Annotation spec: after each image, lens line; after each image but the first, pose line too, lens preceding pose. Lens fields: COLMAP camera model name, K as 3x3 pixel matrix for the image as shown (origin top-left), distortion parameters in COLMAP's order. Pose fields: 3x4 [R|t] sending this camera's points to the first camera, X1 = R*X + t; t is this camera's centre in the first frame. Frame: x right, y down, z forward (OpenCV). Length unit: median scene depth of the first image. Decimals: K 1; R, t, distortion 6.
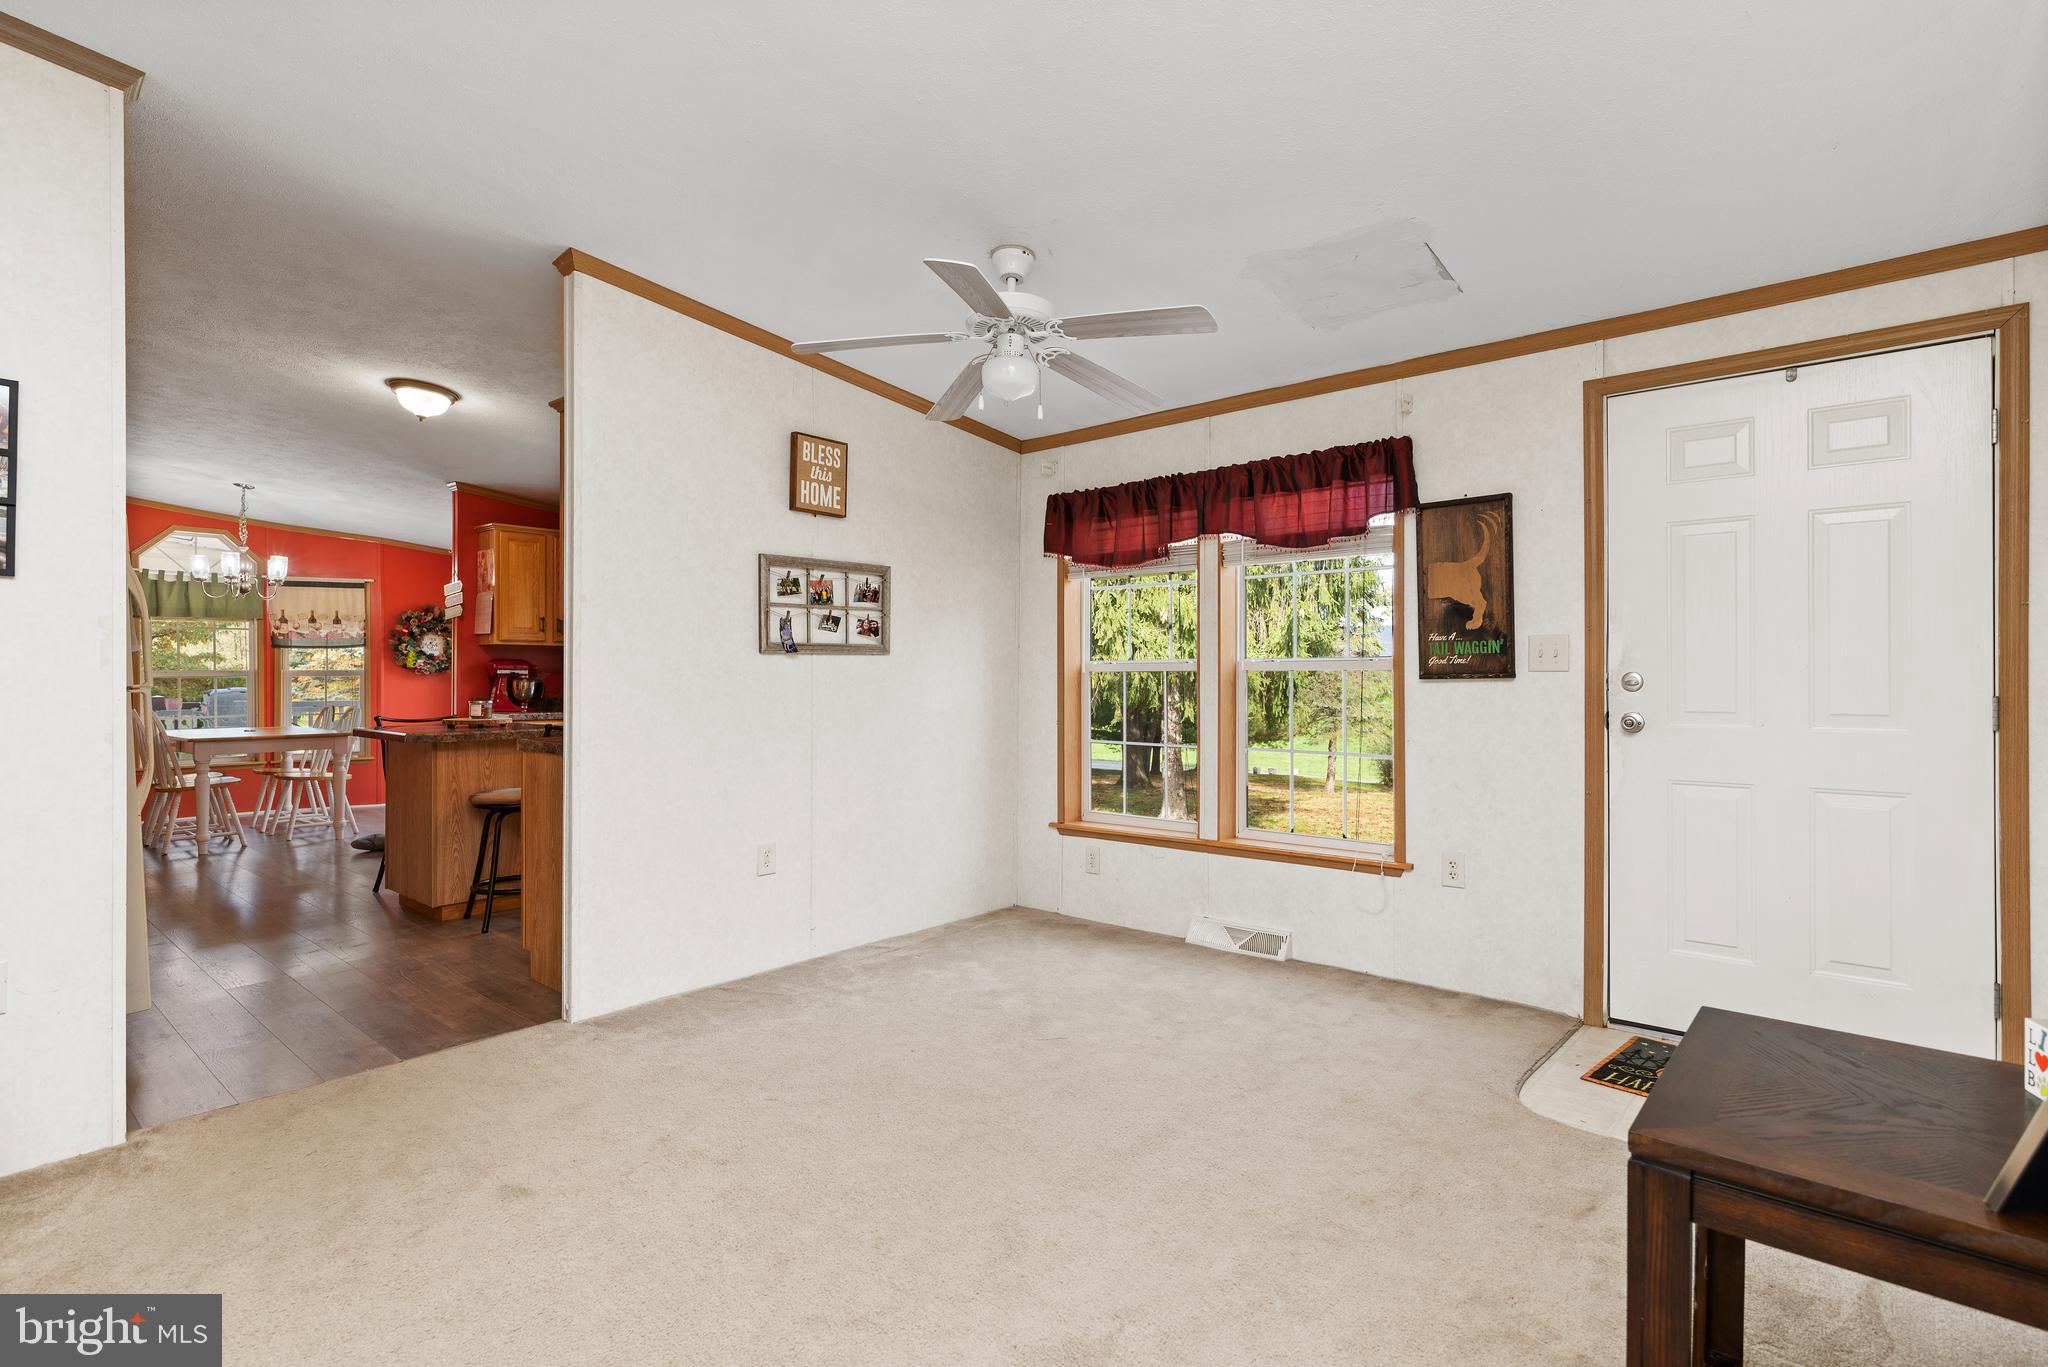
lens RADIAL K [[1007.0, 0, 1028.8], [0, 1007.0, 668.2], [0, 0, 1]] dist [0.001063, 0.000540]
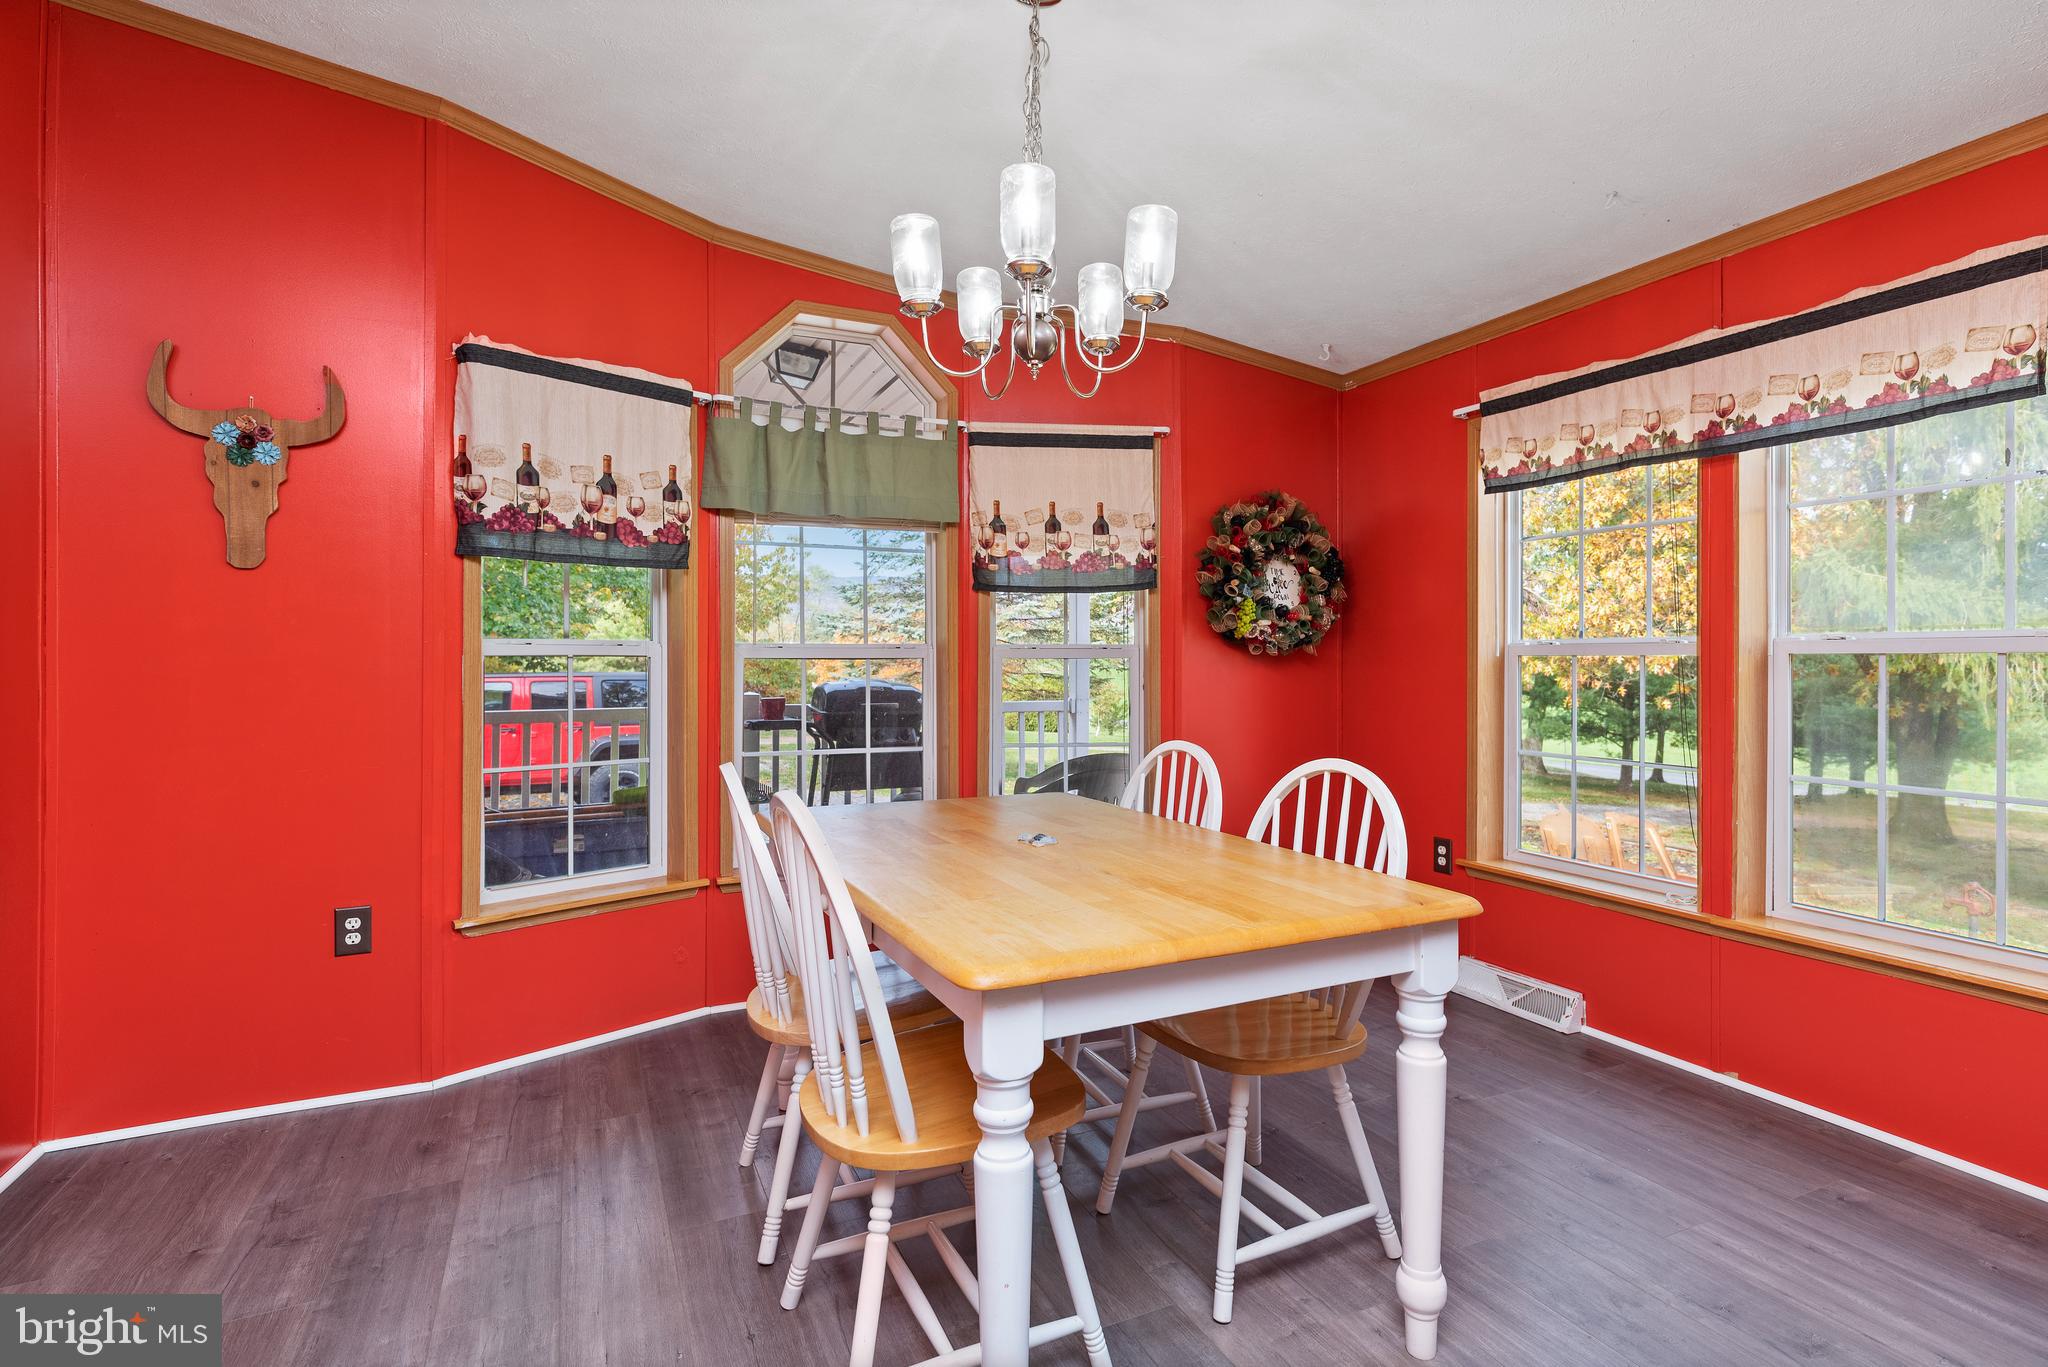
lens RADIAL K [[1007.0, 0, 1055.4], [0, 1007.0, 666.1], [0, 0, 1]] dist [0.001063, 0.000540]
pose [[0.914565, 0.013137, -0.404227, -1.169660], [-0.006512, 0.999821, 0.017760, 0.009419], [0.404388, -0.013610, 0.914486, 1.328636]]
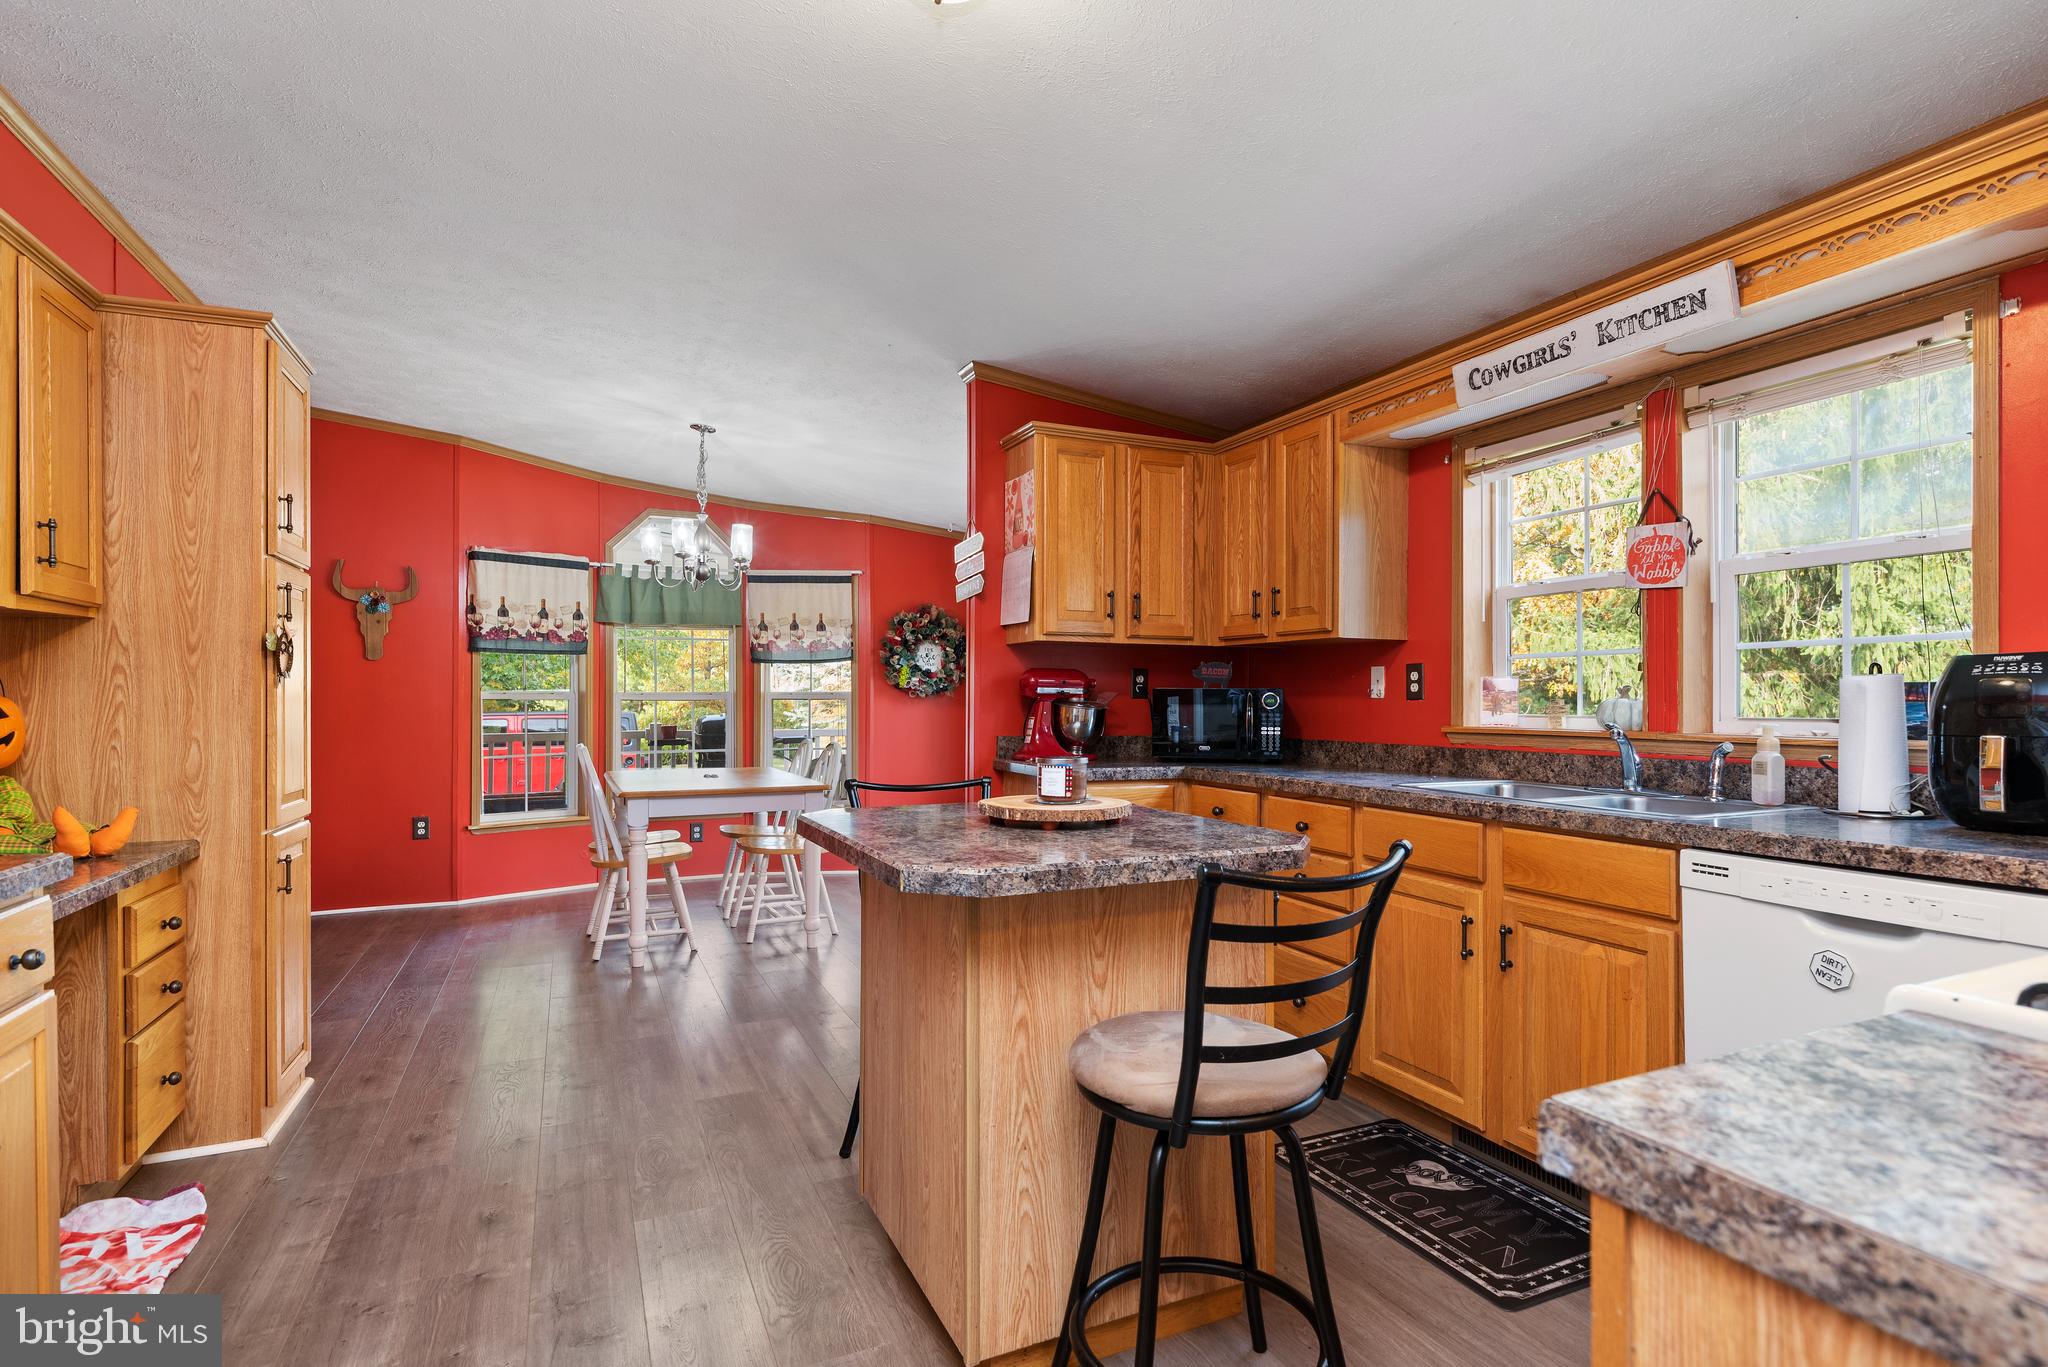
lens RADIAL K [[1007.0, 0, 1034.7], [0, 1007.0, 688.2], [0, 0, 1]] dist [0.001063, 0.000540]
pose [[0.913870, -0.003178, -0.405994, -0.501998], [0.000805, 0.999982, -0.006015, 0.009616], [0.406005, 0.005170, 0.913856, 0.808290]]
